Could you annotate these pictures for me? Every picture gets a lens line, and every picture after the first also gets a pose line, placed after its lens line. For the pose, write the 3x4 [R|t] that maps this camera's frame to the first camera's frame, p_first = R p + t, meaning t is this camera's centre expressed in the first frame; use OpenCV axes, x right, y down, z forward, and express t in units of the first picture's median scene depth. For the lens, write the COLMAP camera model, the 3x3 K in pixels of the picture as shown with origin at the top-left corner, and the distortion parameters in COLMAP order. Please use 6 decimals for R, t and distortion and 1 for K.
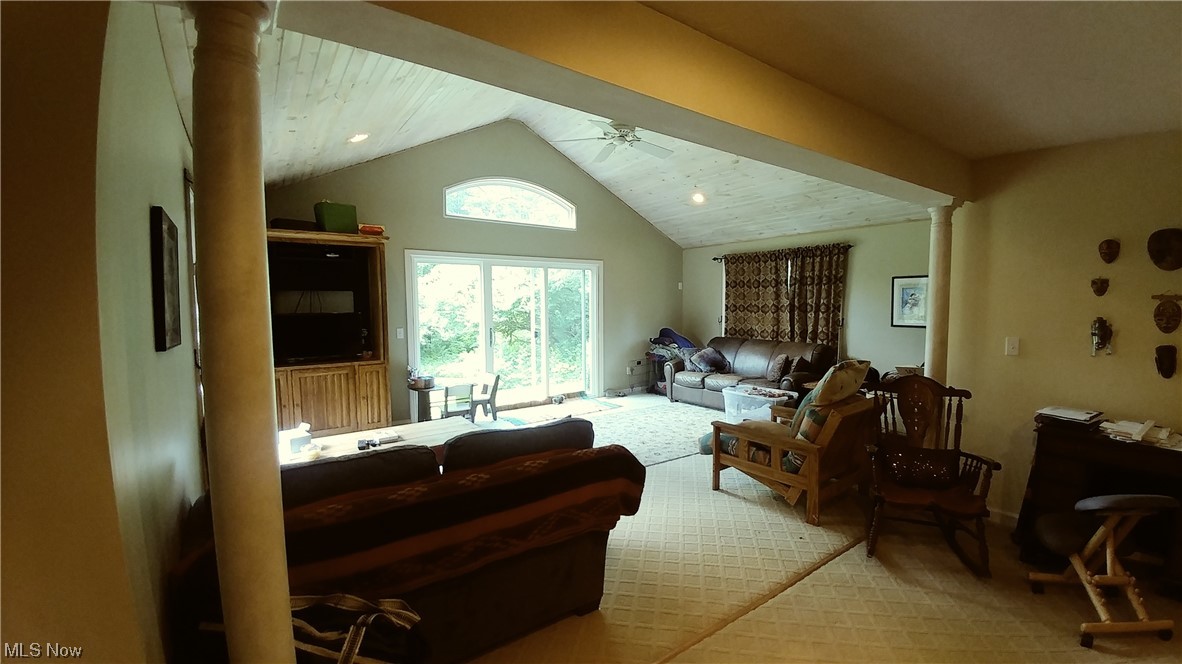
lens RADIAL K [[489.5, 0, 591.0], [0, 489.5, 332.0], [0, 0, 1]] dist [0.011507, -0.027097]
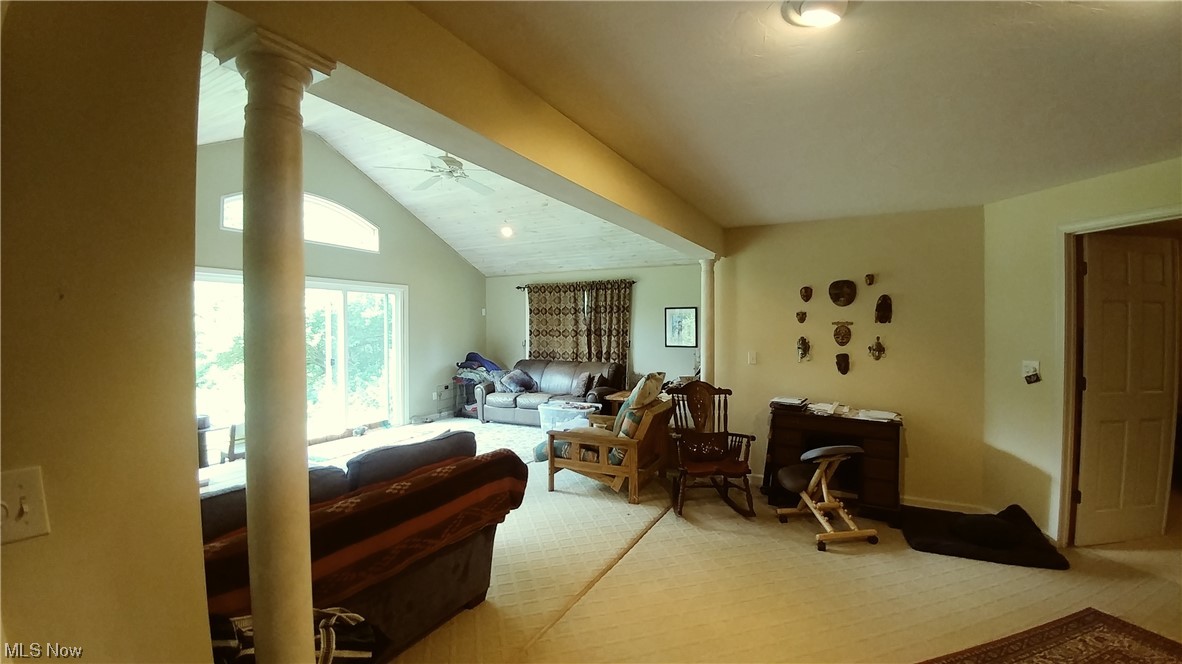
lens RADIAL K [[489.5, 0, 591.0], [0, 489.5, 332.0], [0, 0, 1]] dist [0.011507, -0.027097]
pose [[0.904002, -0.002578, 0.427521, -0.093808], [0.024677, 0.998629, -0.046156, 0.003960], [-0.426816, 0.052275, 0.902826, -0.057598]]
